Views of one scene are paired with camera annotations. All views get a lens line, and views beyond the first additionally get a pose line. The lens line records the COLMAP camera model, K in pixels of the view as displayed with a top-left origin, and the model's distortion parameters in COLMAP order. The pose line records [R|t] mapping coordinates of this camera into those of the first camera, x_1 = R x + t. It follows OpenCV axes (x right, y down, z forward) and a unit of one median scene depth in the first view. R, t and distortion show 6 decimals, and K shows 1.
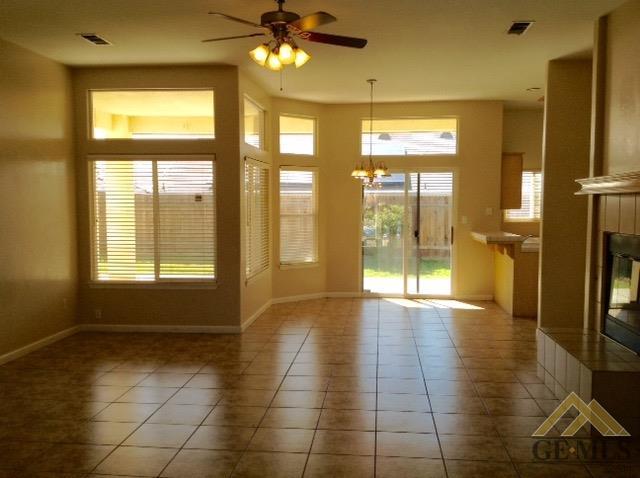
lens RADIAL K [[605.5, 0, 320.8], [0, 605.5, 246.9], [0, 0, 1]] dist [0.166949, -0.322826]
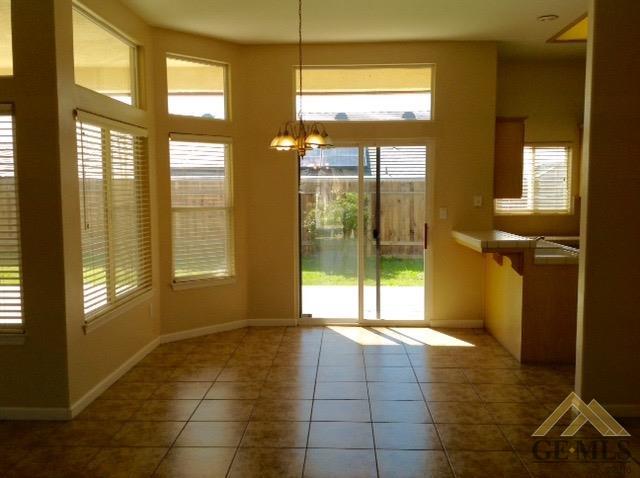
lens RADIAL K [[605.5, 0, 320.8], [0, 605.5, 246.9], [0, 0, 1]] dist [0.166949, -0.322826]
pose [[0.998010, -0.010809, 0.062126, 0.052062], [0.009519, 0.999734, 0.021015, -0.022744], [-0.062336, -0.020382, 0.997847, 0.314093]]
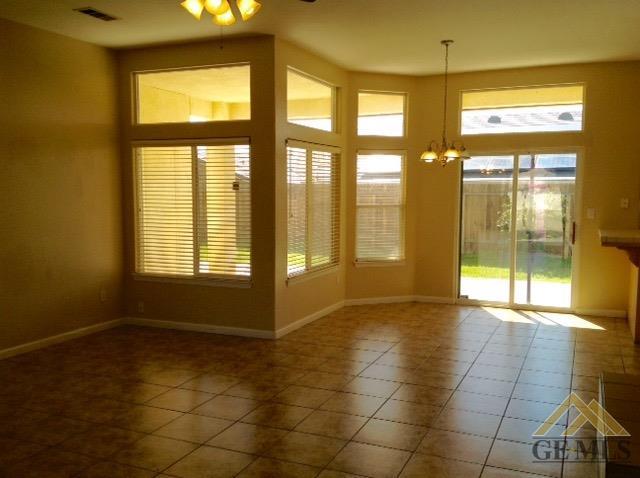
lens RADIAL K [[605.5, 0, 320.8], [0, 605.5, 246.9], [0, 0, 1]] dist [0.166949, -0.322826]
pose [[0.952360, 0.030498, -0.303447, 0.149369], [-0.025249, 0.999456, 0.021208, -0.009964], [0.303929, -0.012536, 0.952612, 0.137567]]
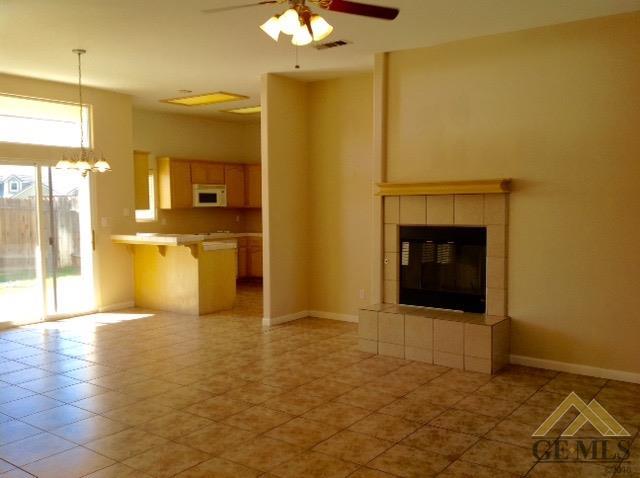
lens RADIAL K [[605.5, 0, 320.8], [0, 605.5, 246.9], [0, 0, 1]] dist [0.166949, -0.322826]
pose [[0.509944, -0.067713, 0.857539, -0.384869], [0.069770, 0.996868, 0.037226, -0.019640], [-0.857374, 0.040847, 0.513071, 0.269662]]
